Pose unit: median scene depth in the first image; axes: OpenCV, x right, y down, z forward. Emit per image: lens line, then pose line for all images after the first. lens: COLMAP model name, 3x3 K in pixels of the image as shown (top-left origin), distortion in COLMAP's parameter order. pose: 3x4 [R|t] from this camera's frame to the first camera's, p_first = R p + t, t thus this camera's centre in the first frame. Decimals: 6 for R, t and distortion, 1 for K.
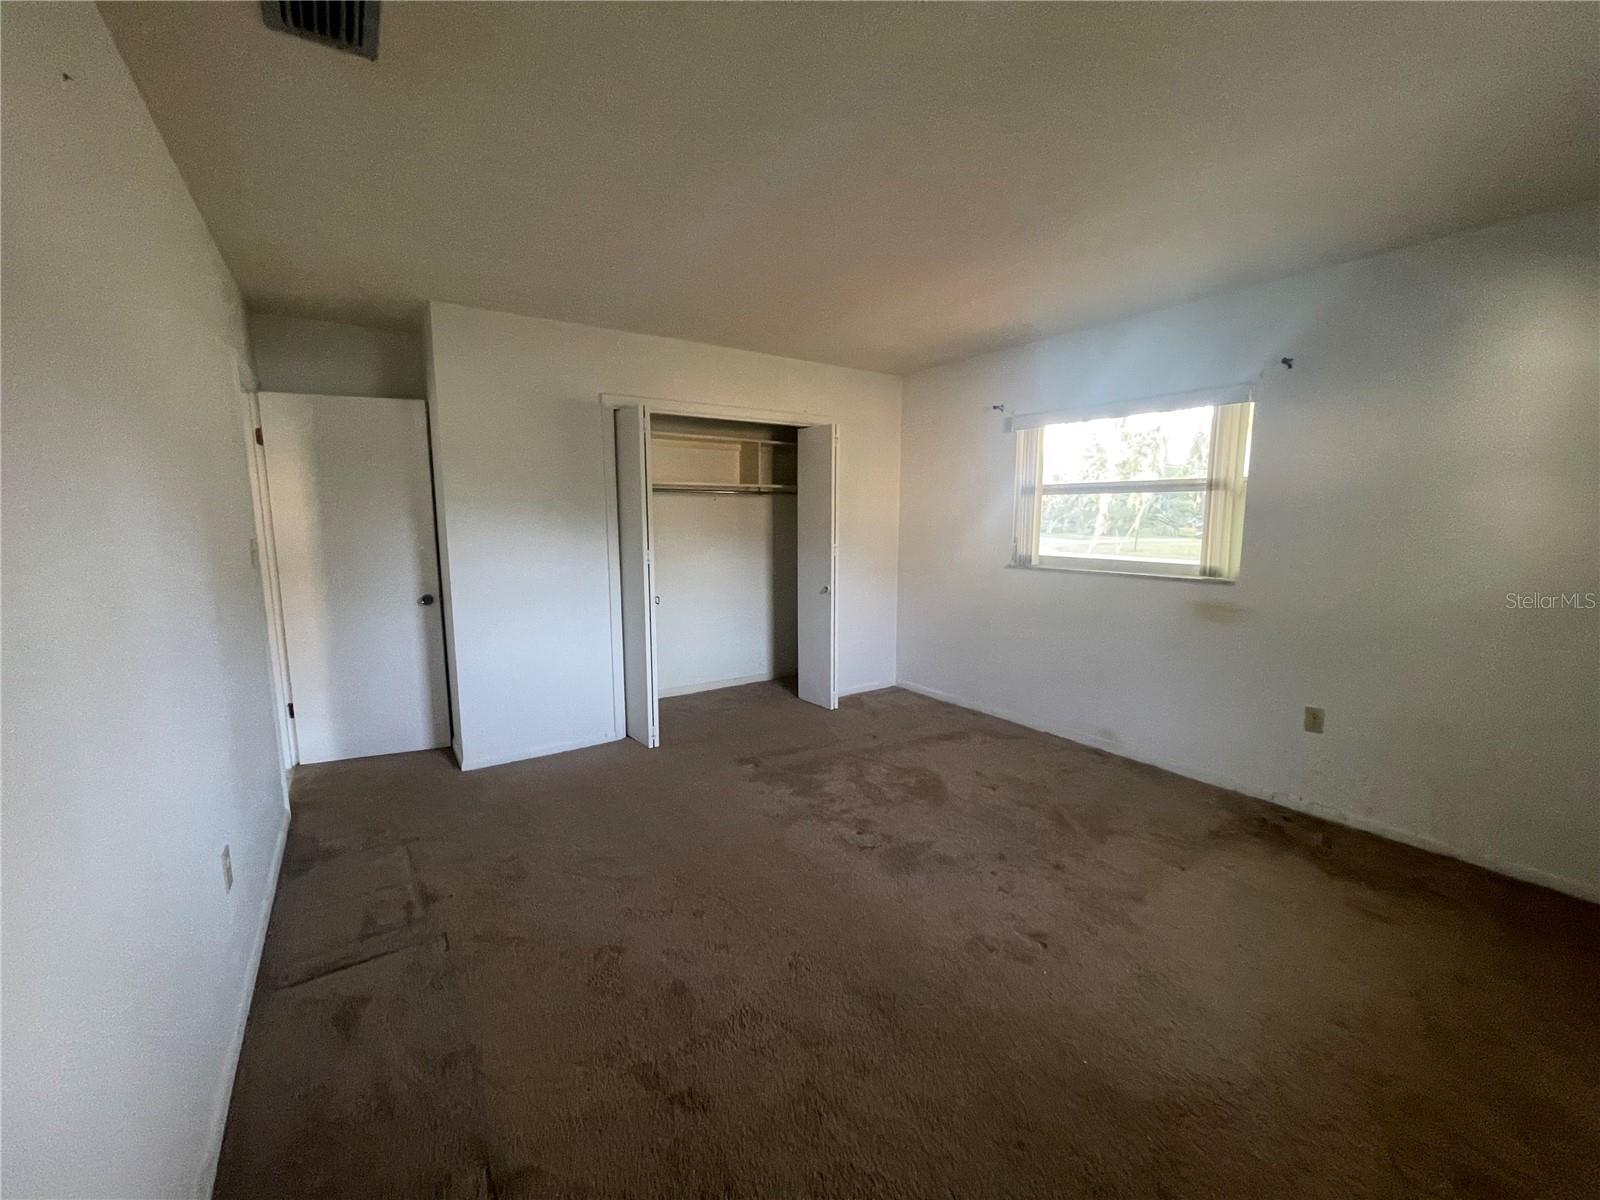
lens RADIAL K [[649.5, 0, 793.3], [0, 649.5, 600.7], [0, 0, 1]] dist [0.000414, -0.000045]
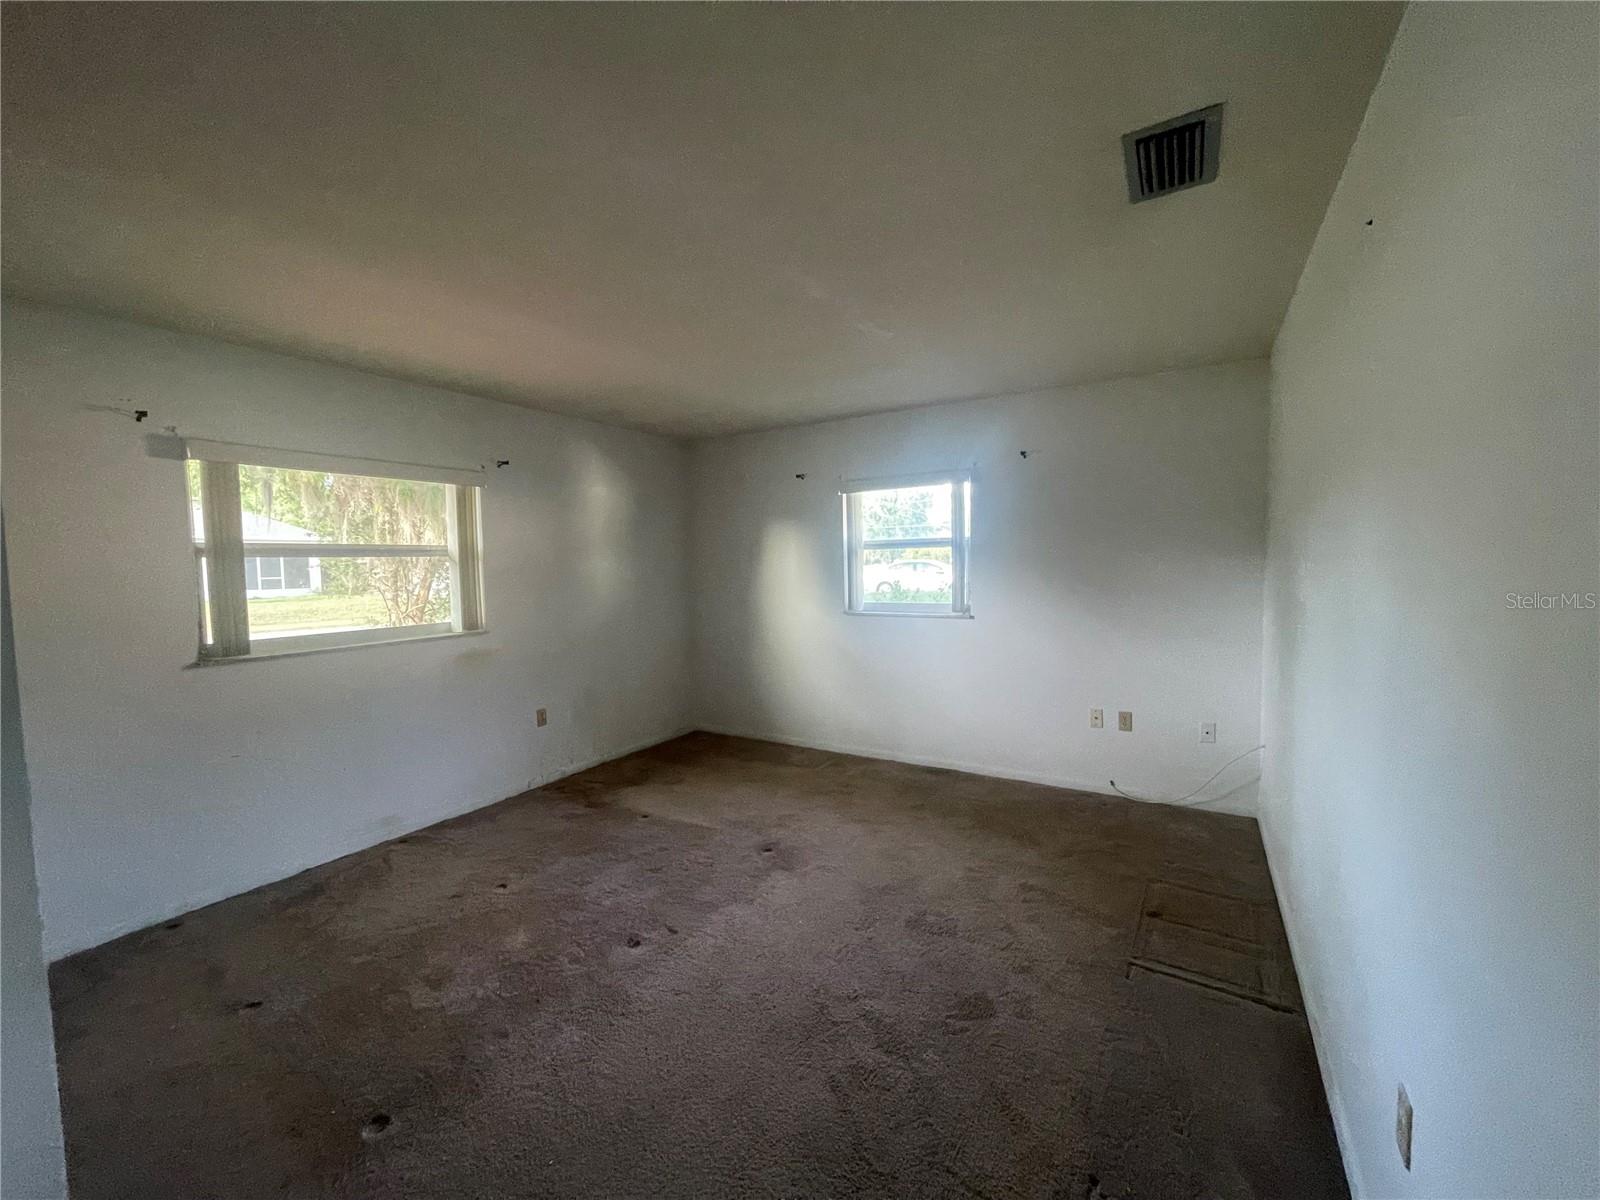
lens RADIAL K [[649.5, 0, 793.3], [0, 649.5, 600.7], [0, 0, 1]] dist [0.000414, -0.000045]
pose [[-0.383038, -0.037851, 0.922957, -0.573164], [0.159364, 0.981471, 0.106389, -0.104971], [-0.909882, 0.187837, -0.369909, 0.799456]]
